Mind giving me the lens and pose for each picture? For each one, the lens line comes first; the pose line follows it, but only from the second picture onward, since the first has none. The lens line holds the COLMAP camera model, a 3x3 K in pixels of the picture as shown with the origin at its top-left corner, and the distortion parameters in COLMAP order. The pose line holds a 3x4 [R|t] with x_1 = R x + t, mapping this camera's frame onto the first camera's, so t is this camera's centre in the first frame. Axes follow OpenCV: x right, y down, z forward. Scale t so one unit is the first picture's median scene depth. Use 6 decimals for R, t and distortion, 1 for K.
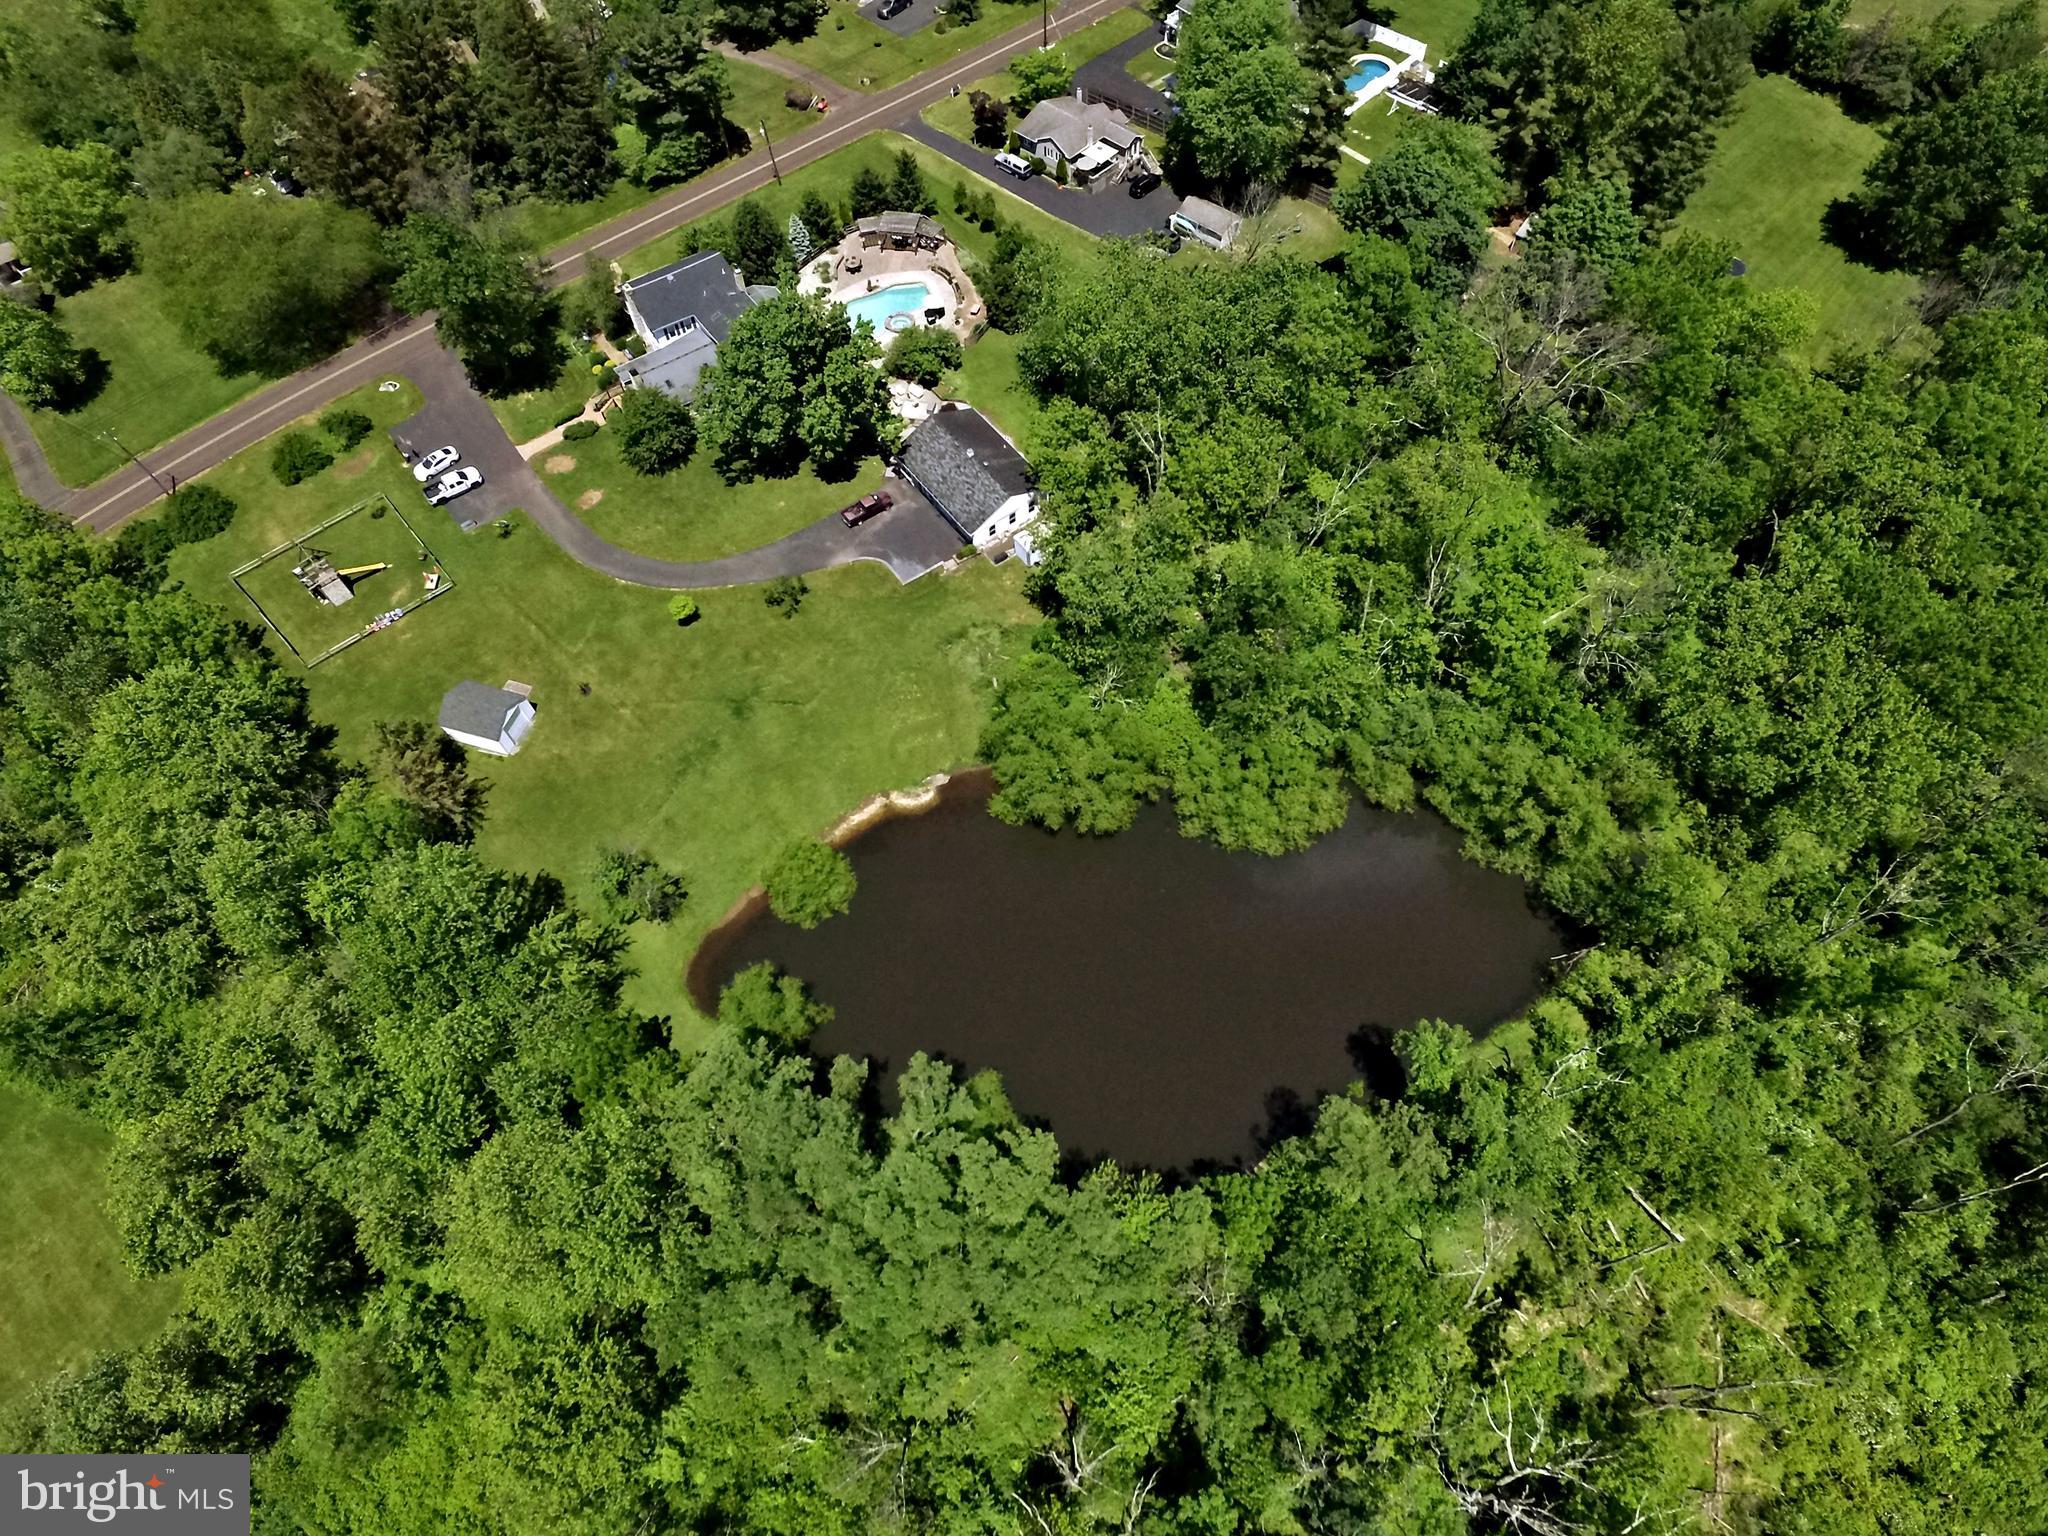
lens RADIAL K [[1327.9, 0, 1085.1], [0, 1327.9, 818.9], [0, 0, 1]] dist [-0.012259, 0.016413]
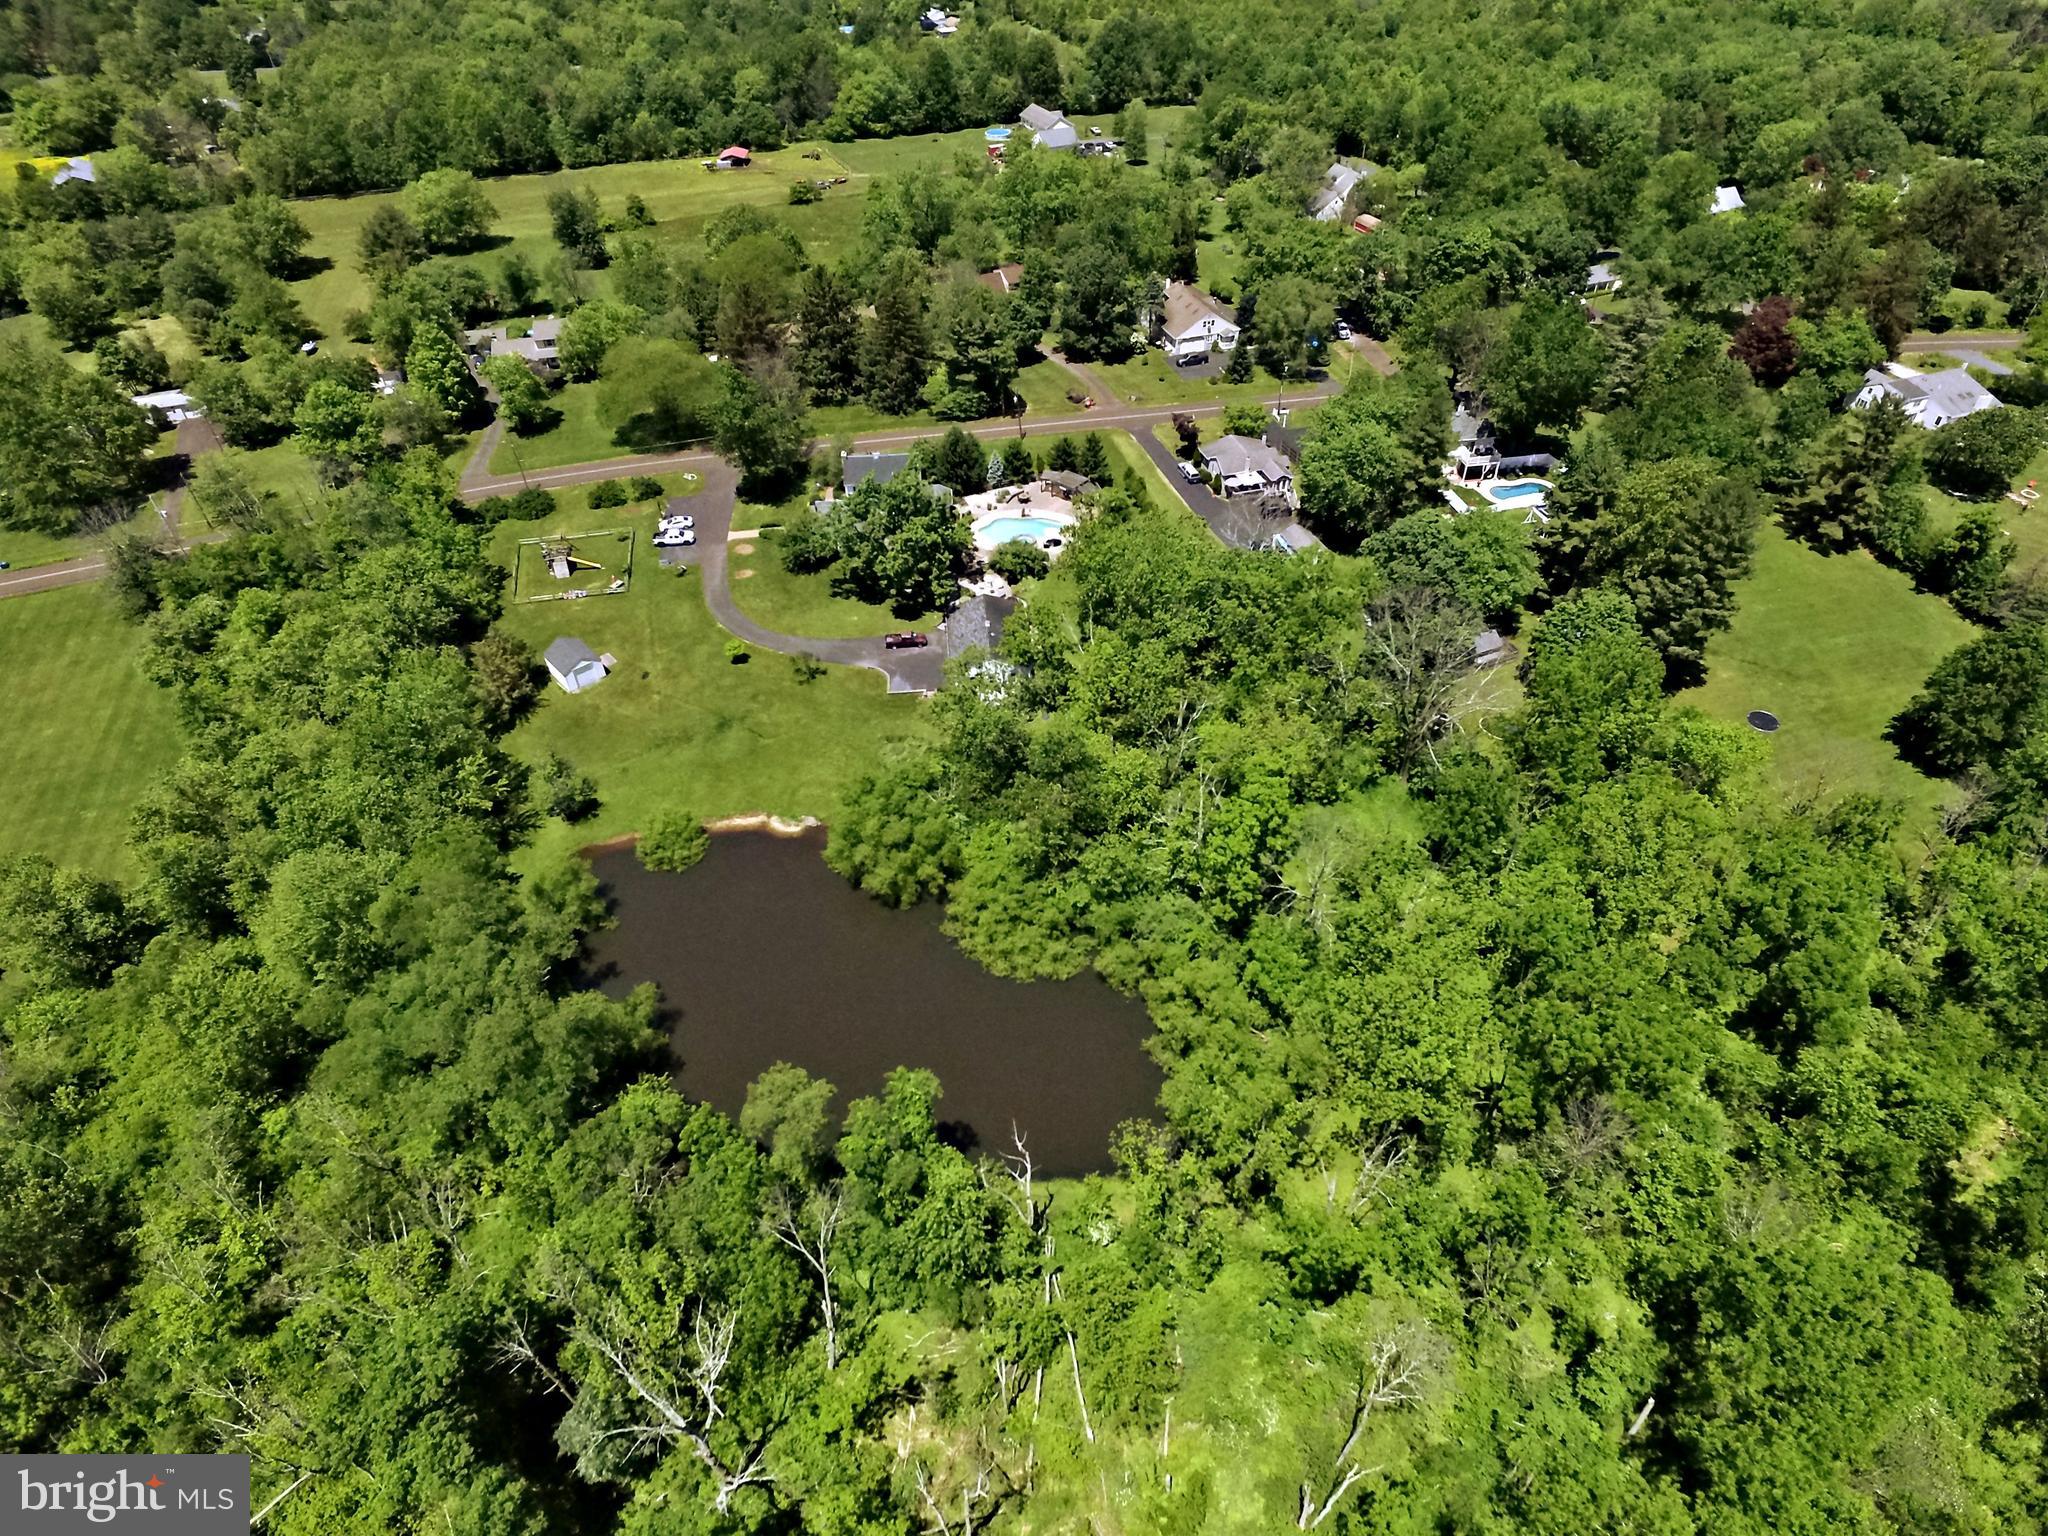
lens RADIAL K [[1327.9, 0, 1040.0], [0, 1327.9, 770.8], [0, 0, 1]] dist [-0.012259, 0.016413]
pose [[0.848846, 0.335980, -0.408139, 0.492544], [-0.444185, 0.871920, -0.206049, 0.078544], [0.286636, 0.356193, 0.889363, -0.051720]]
